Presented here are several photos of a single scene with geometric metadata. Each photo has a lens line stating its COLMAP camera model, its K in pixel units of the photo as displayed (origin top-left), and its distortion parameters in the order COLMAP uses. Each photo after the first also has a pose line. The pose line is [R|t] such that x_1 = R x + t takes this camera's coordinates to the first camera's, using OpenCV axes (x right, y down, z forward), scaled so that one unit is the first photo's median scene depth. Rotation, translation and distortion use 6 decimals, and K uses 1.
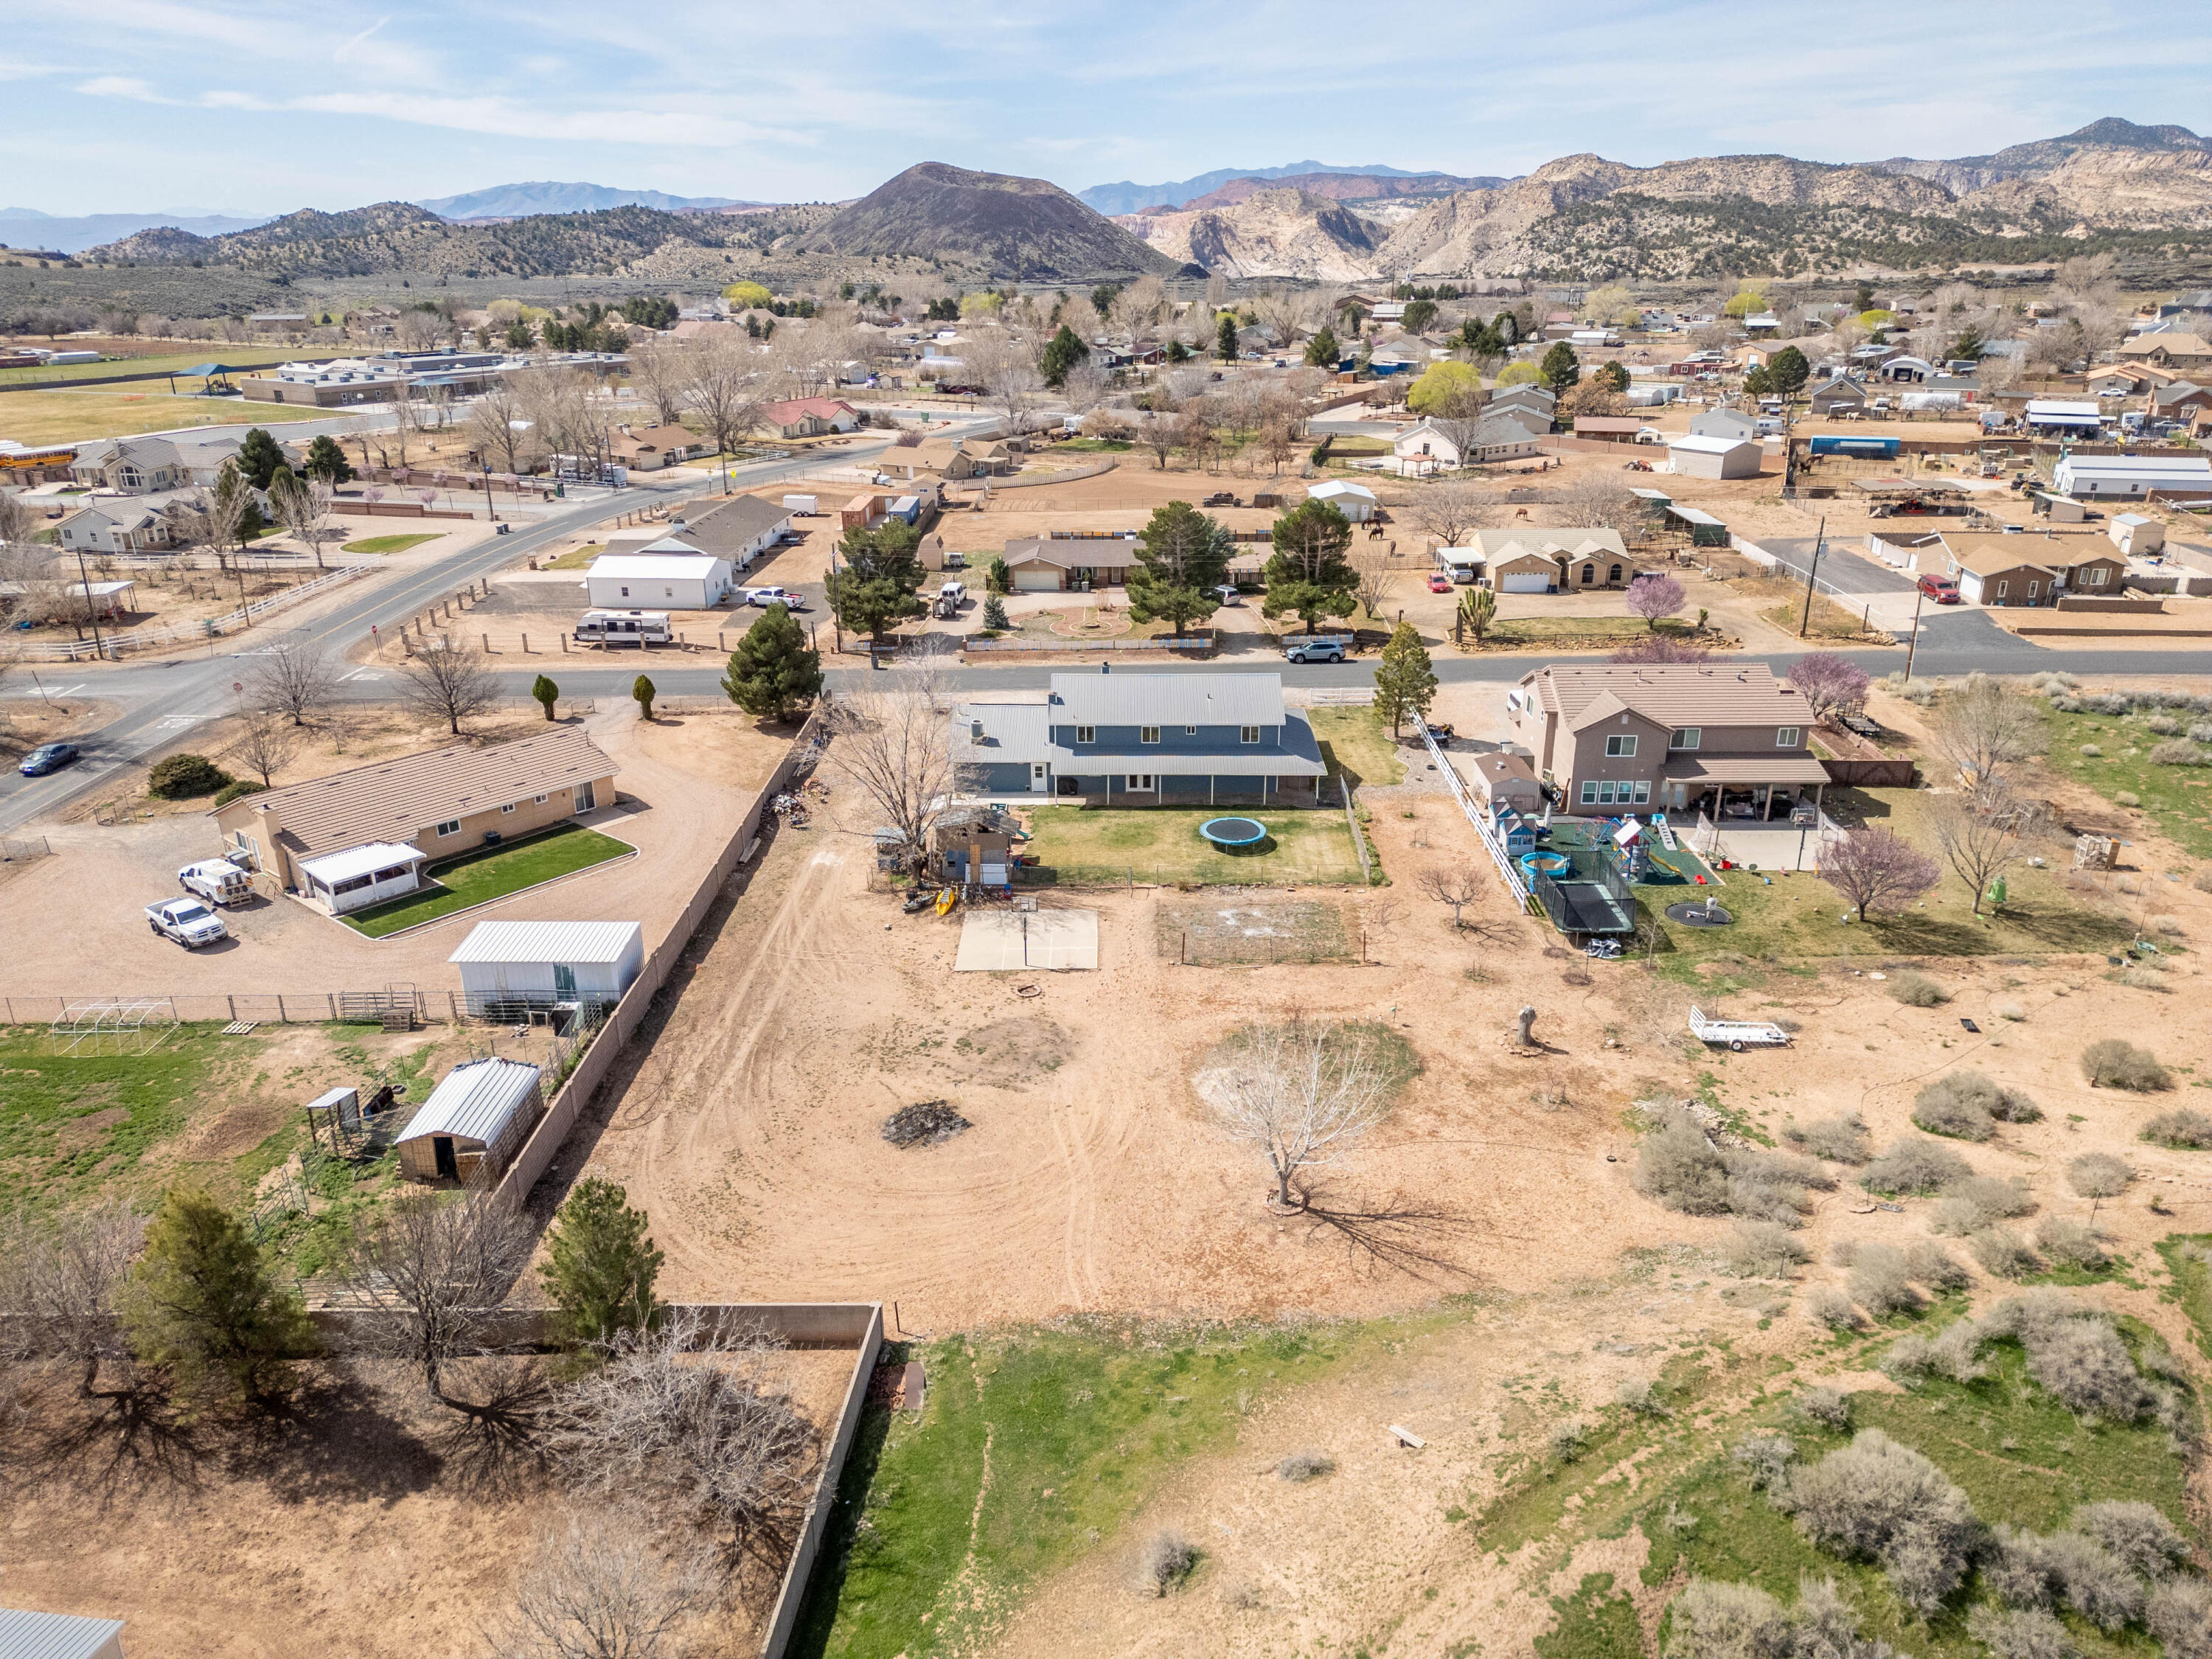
lens RADIAL K [[1546.3, 0, 1111.3], [0, 1546.3, 829.9], [0, 0, 1]] dist [0.074213, -0.065866]
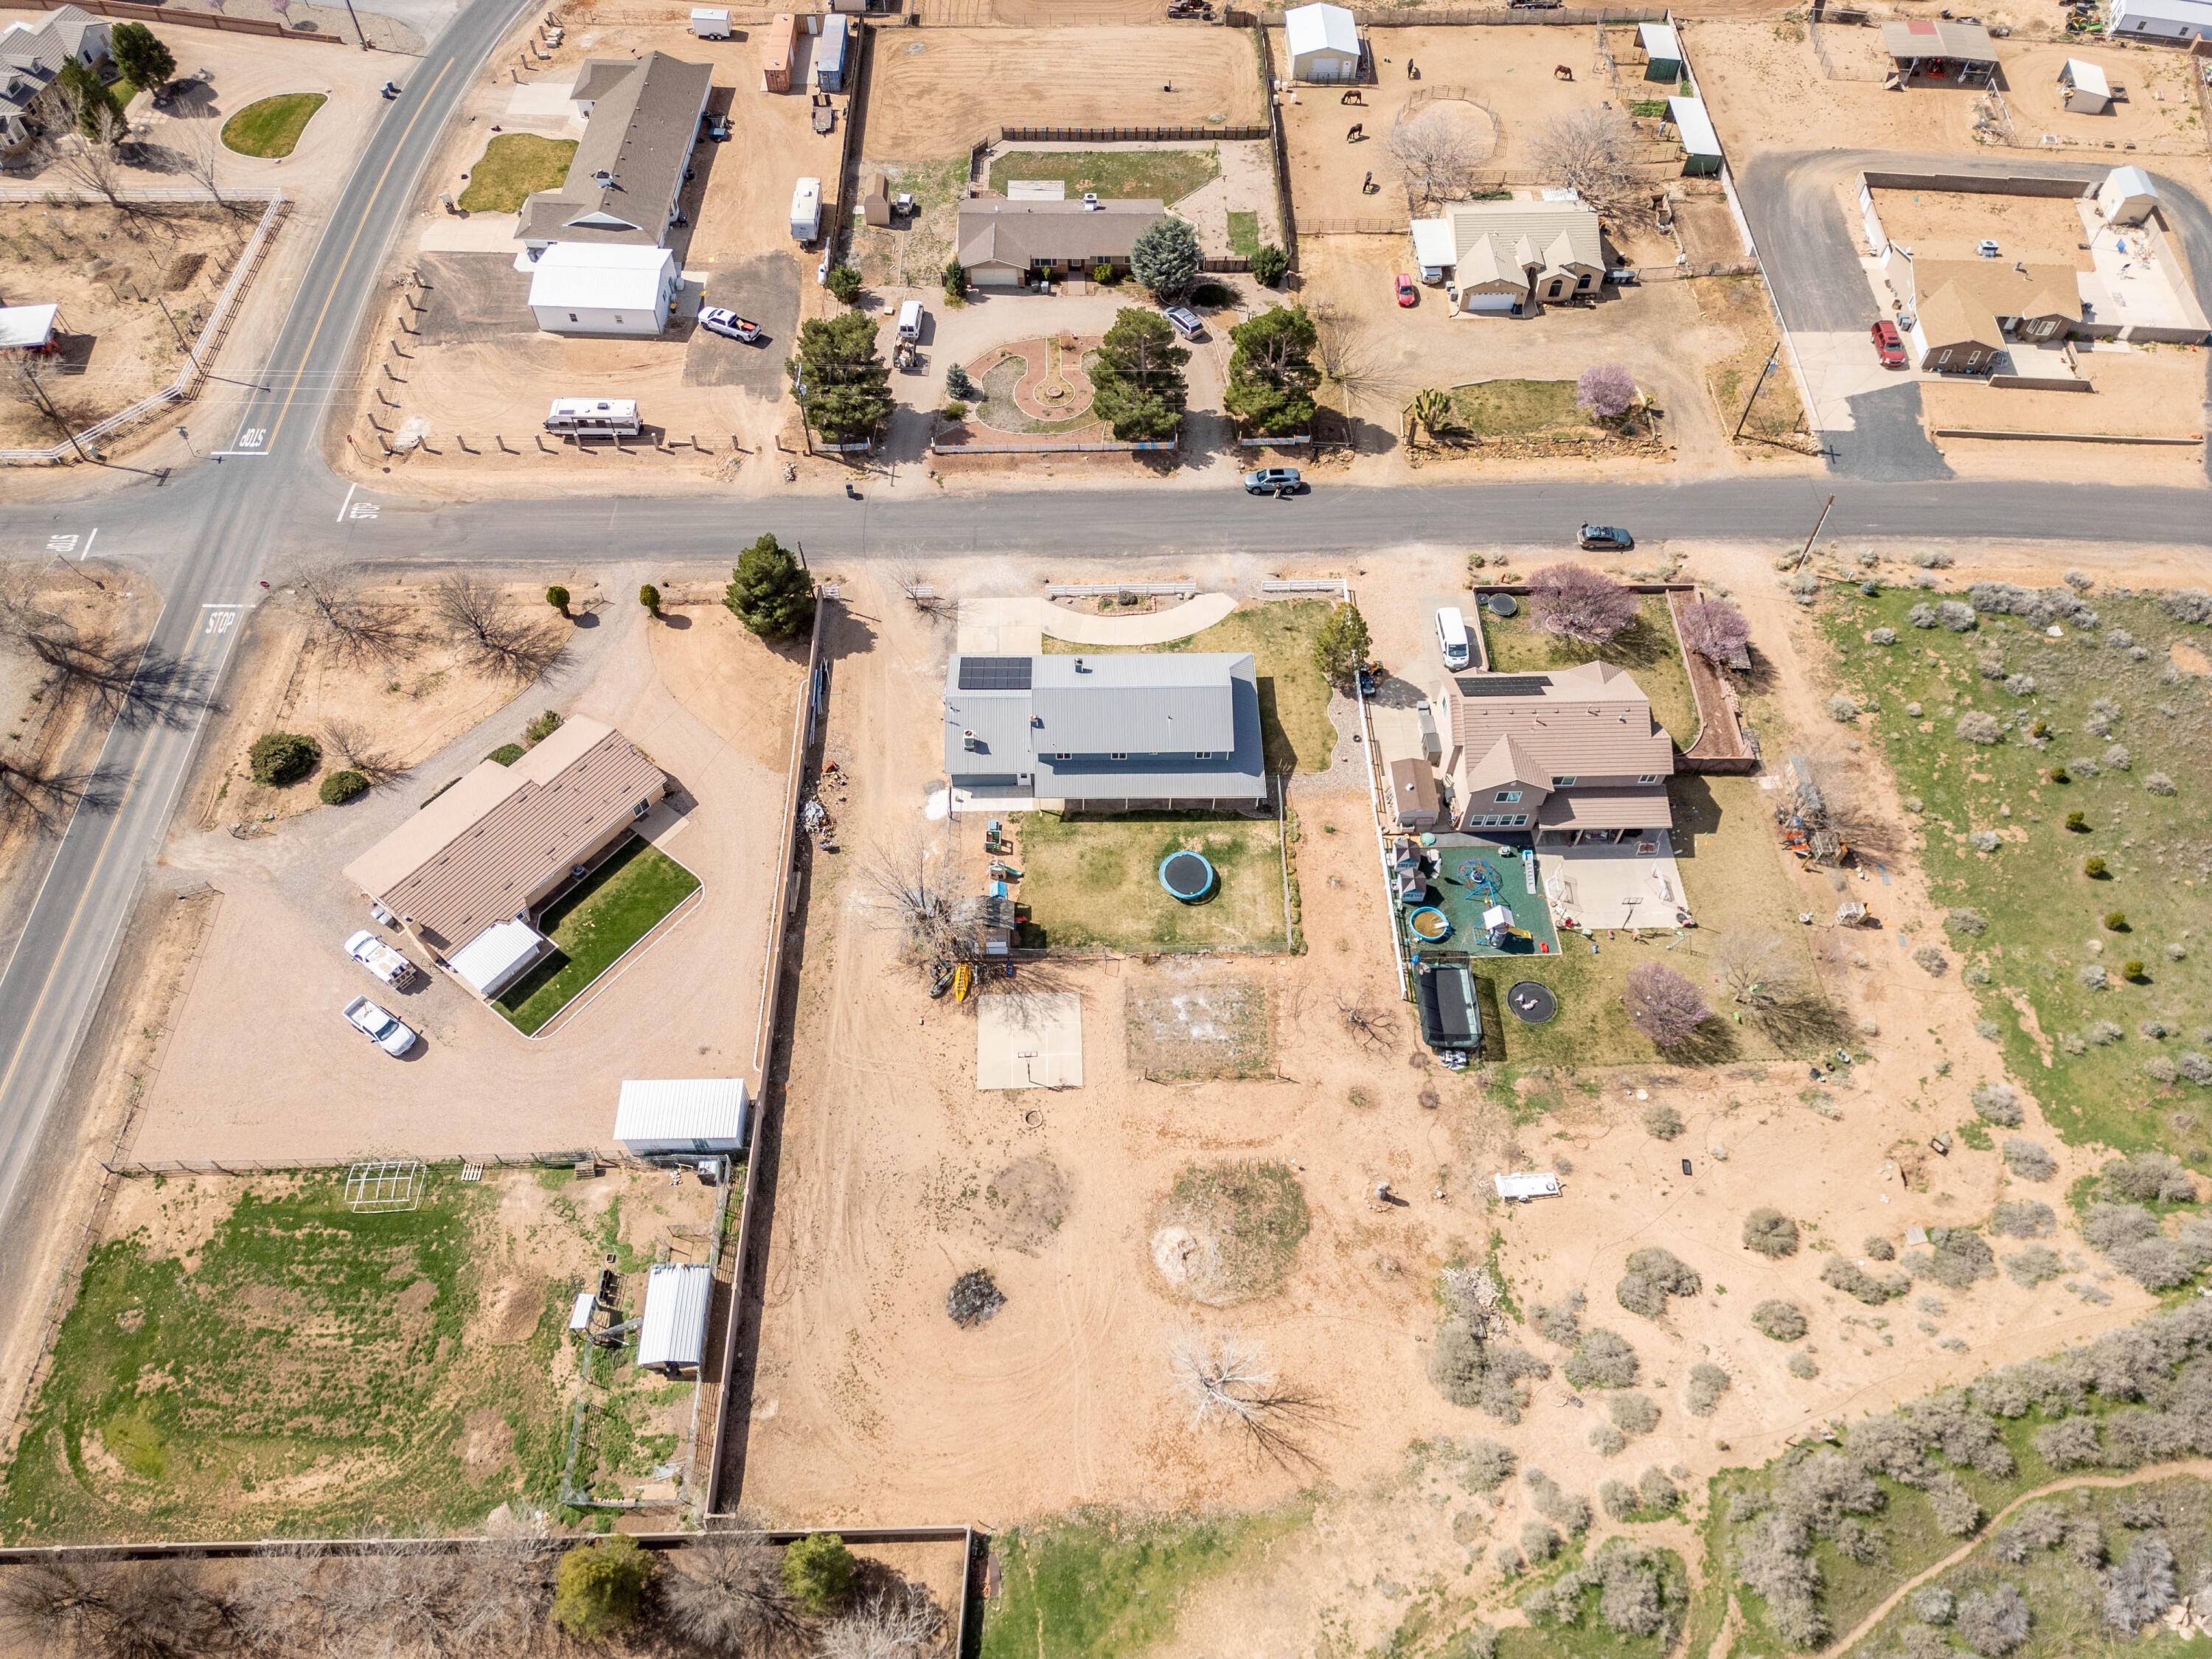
lens RADIAL K [[1546.3, 0, 1109.7], [0, 1546.3, 827.5], [0, 0, 1]] dist [0.074213, -0.065866]
pose [[0.999425, -0.016557, 0.029578, -0.017948], [-0.002906, 0.827530, 0.561415, -0.713052], [-0.033772, -0.561178, 0.827006, 0.000028]]
